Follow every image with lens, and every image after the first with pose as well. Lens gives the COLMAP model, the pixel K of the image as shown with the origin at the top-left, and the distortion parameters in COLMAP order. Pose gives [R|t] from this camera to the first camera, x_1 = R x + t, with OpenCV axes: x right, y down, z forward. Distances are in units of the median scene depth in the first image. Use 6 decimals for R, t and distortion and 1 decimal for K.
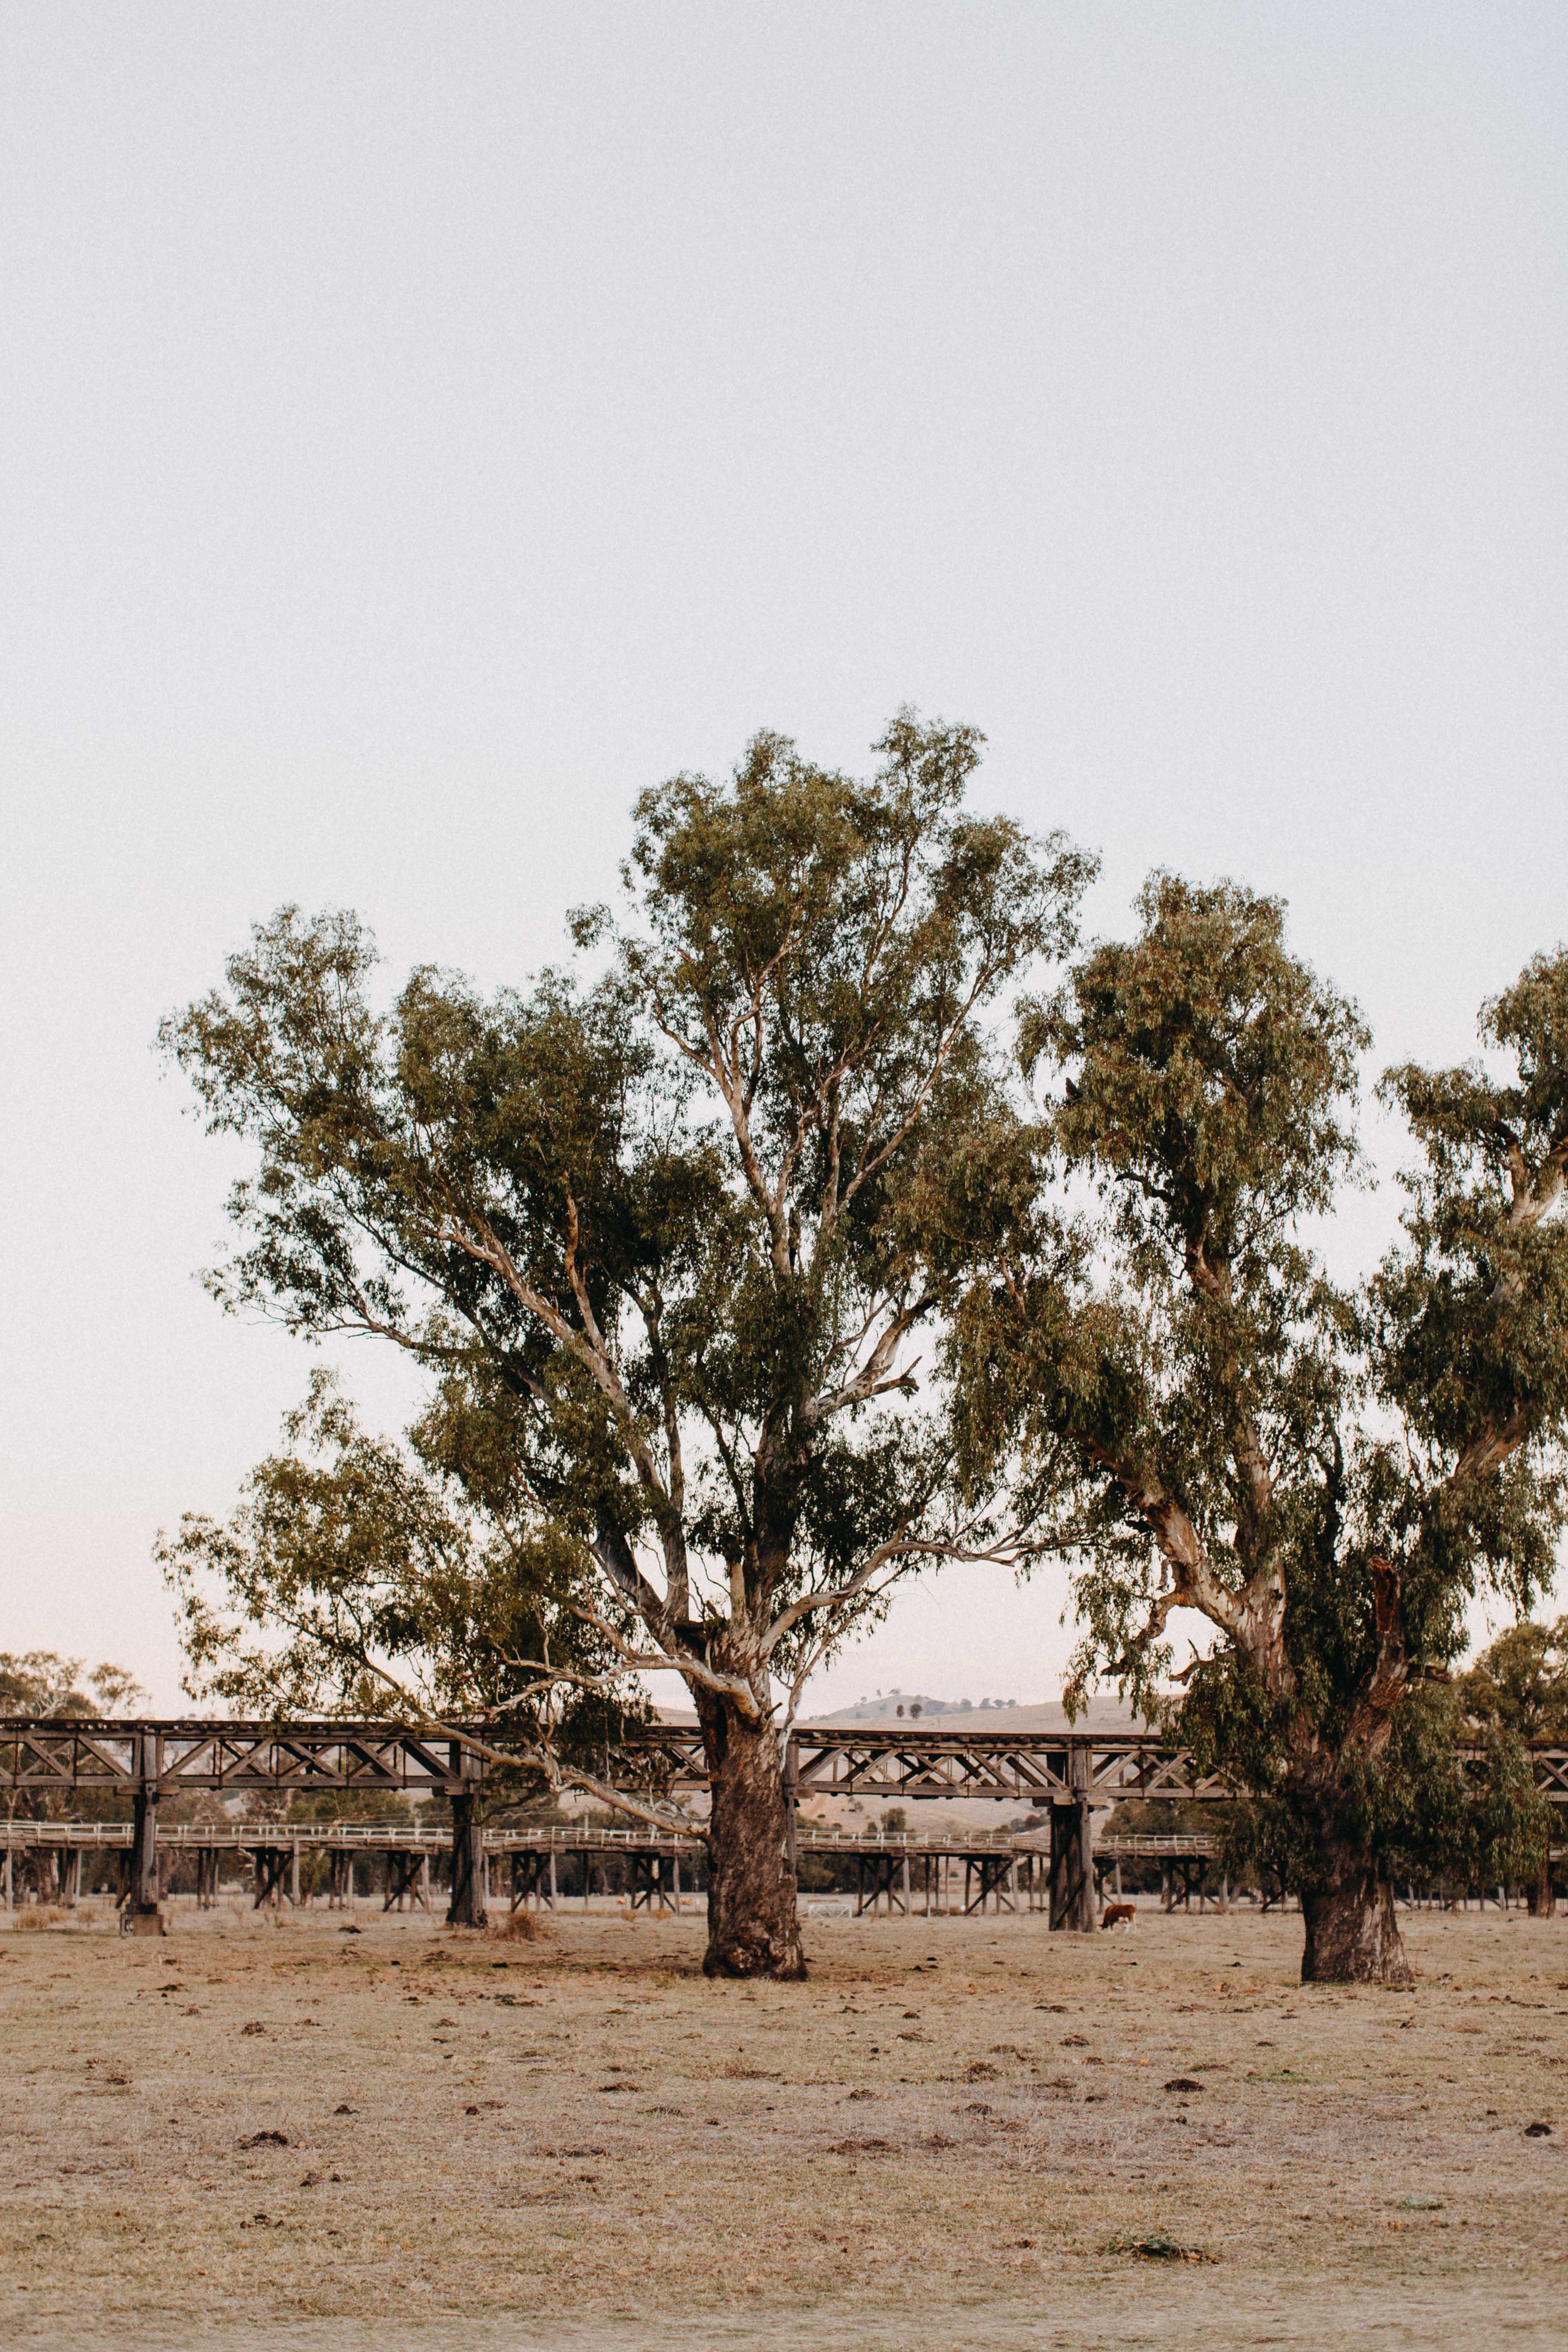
lens RADIAL K [[3211.0, 0, 784.0], [0, 3211.0, 1176.0], [0, 0, 1]] dist [0.011459, -0.033636]
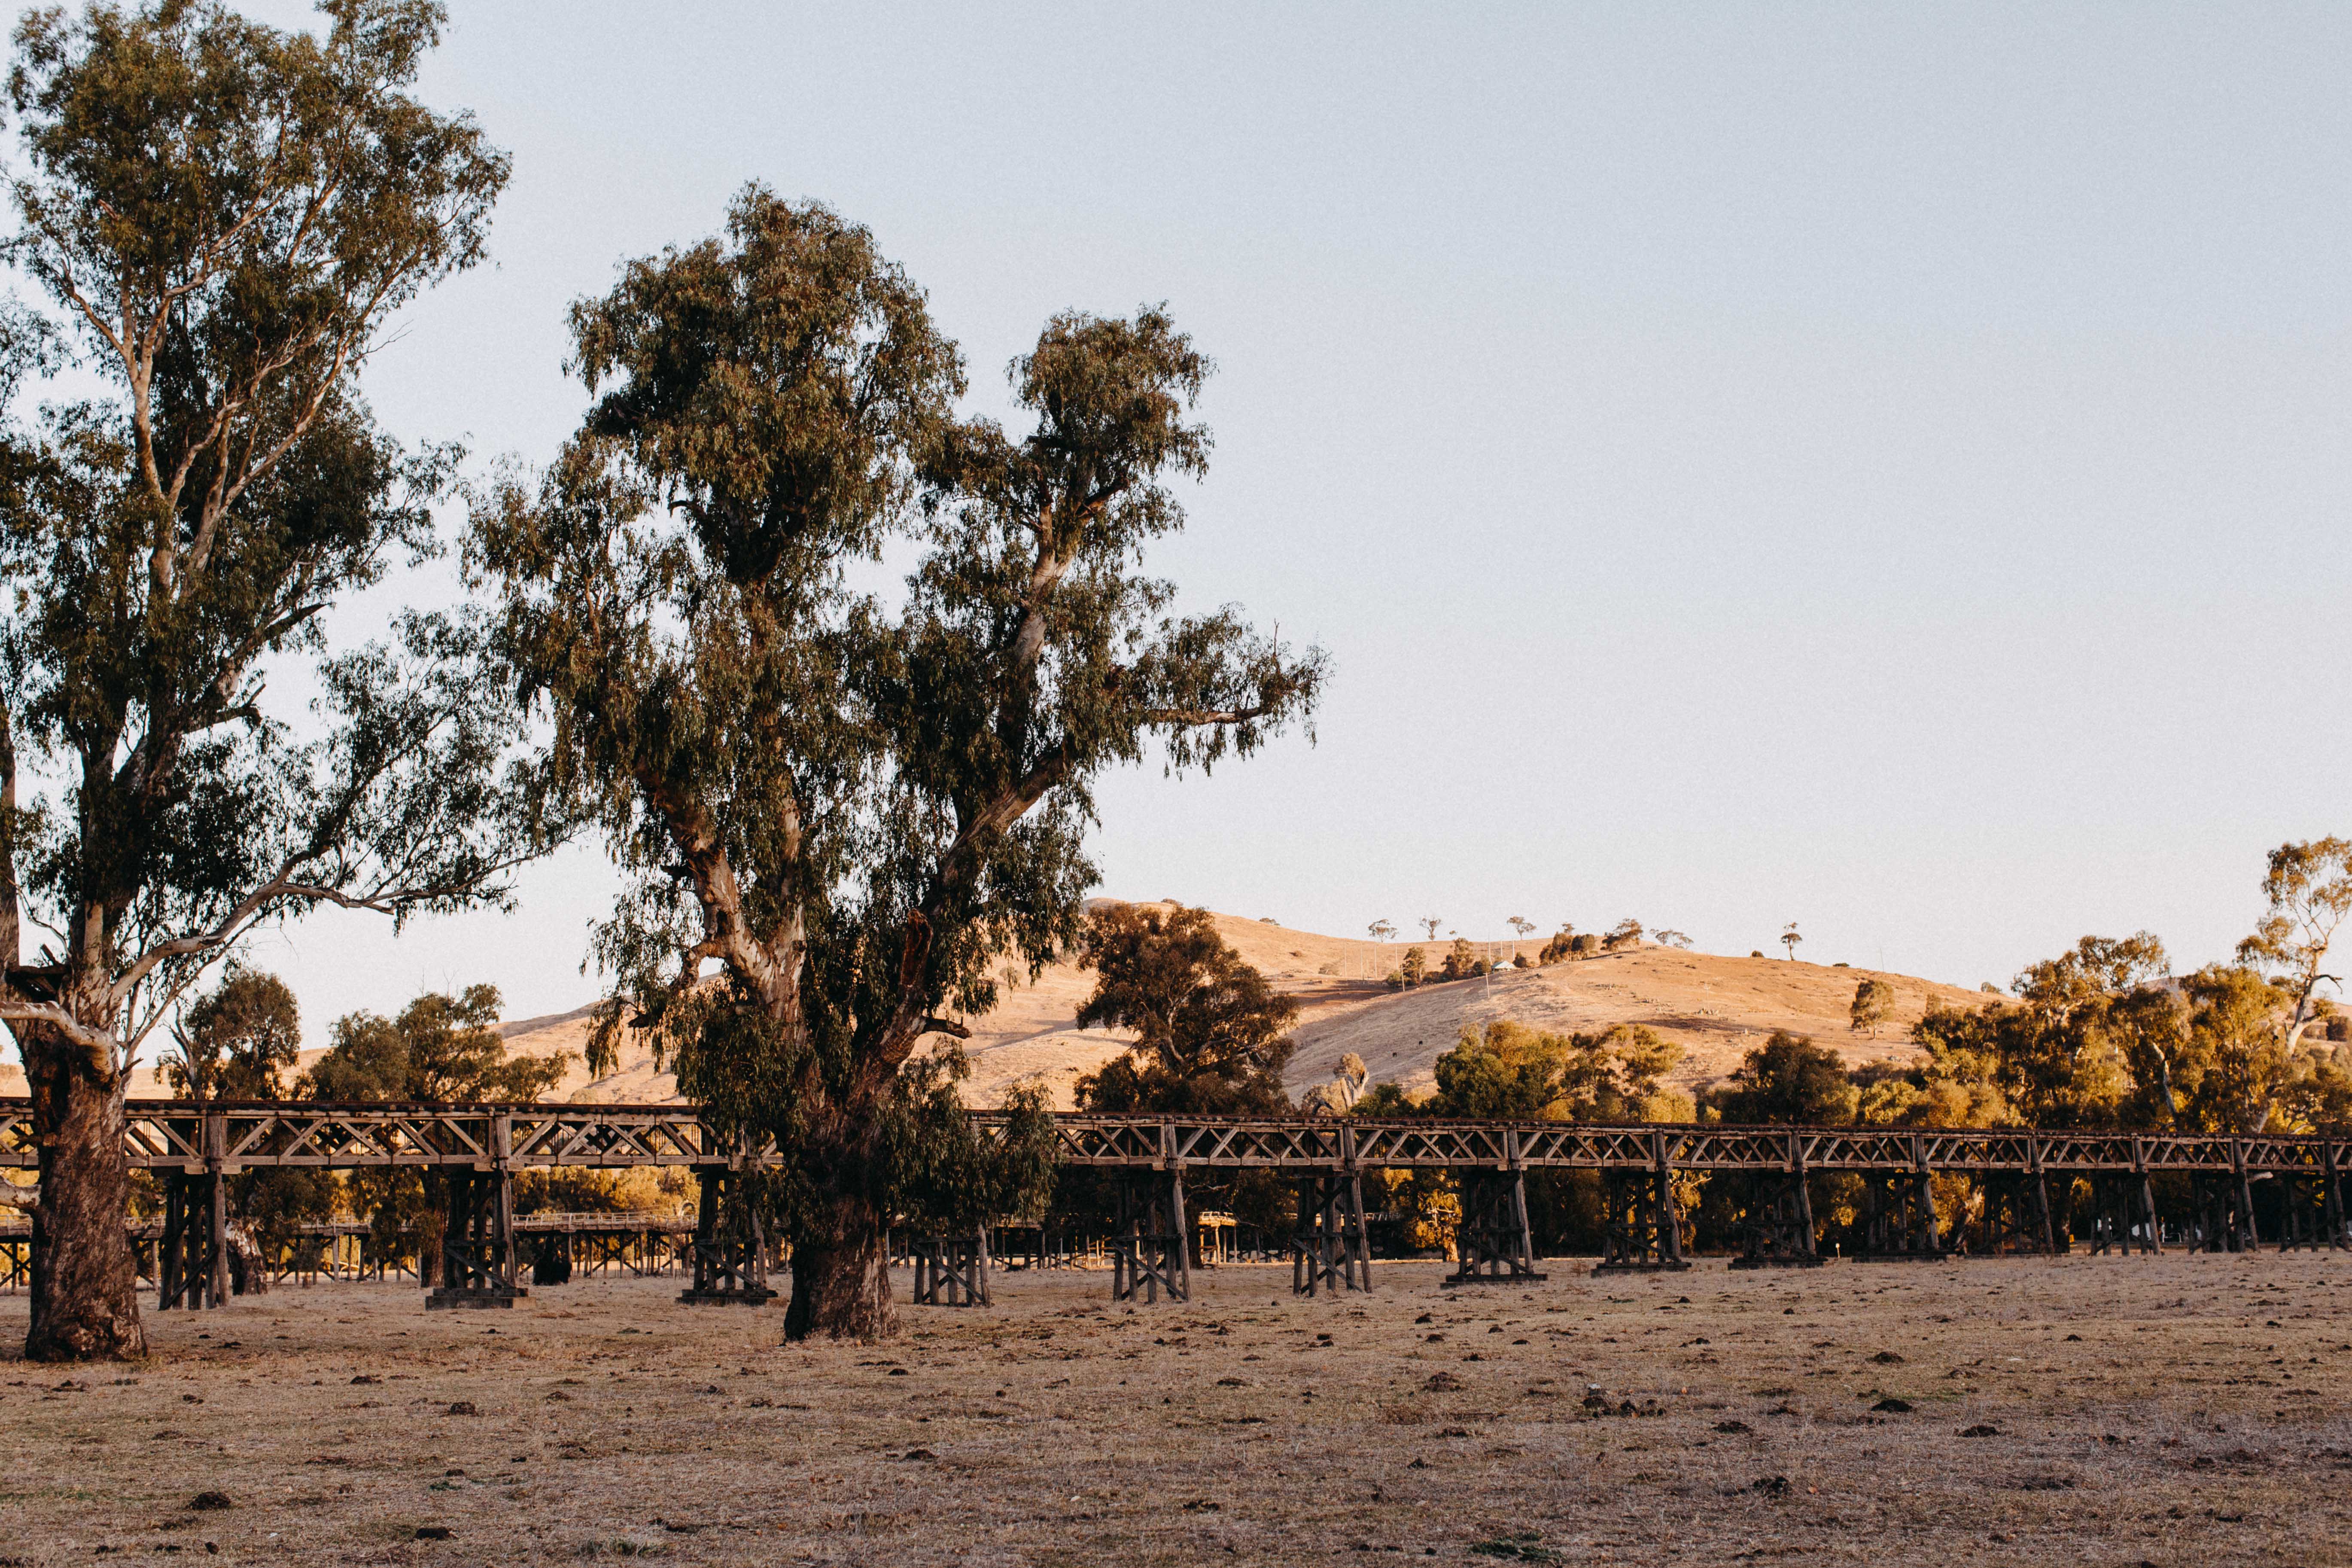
lens RADIAL K [[3211.0, 0, 1175.8], [0, 3211.0, 754.0], [0, 0, 1]] dist [0.011459, -0.033636]
pose [[0.879527, 0.049335, 0.473284, -0.178198], [-0.078338, 0.996052, 0.041752, 0.019120], [-0.469355, -0.073798, 0.879920, 0.079233]]
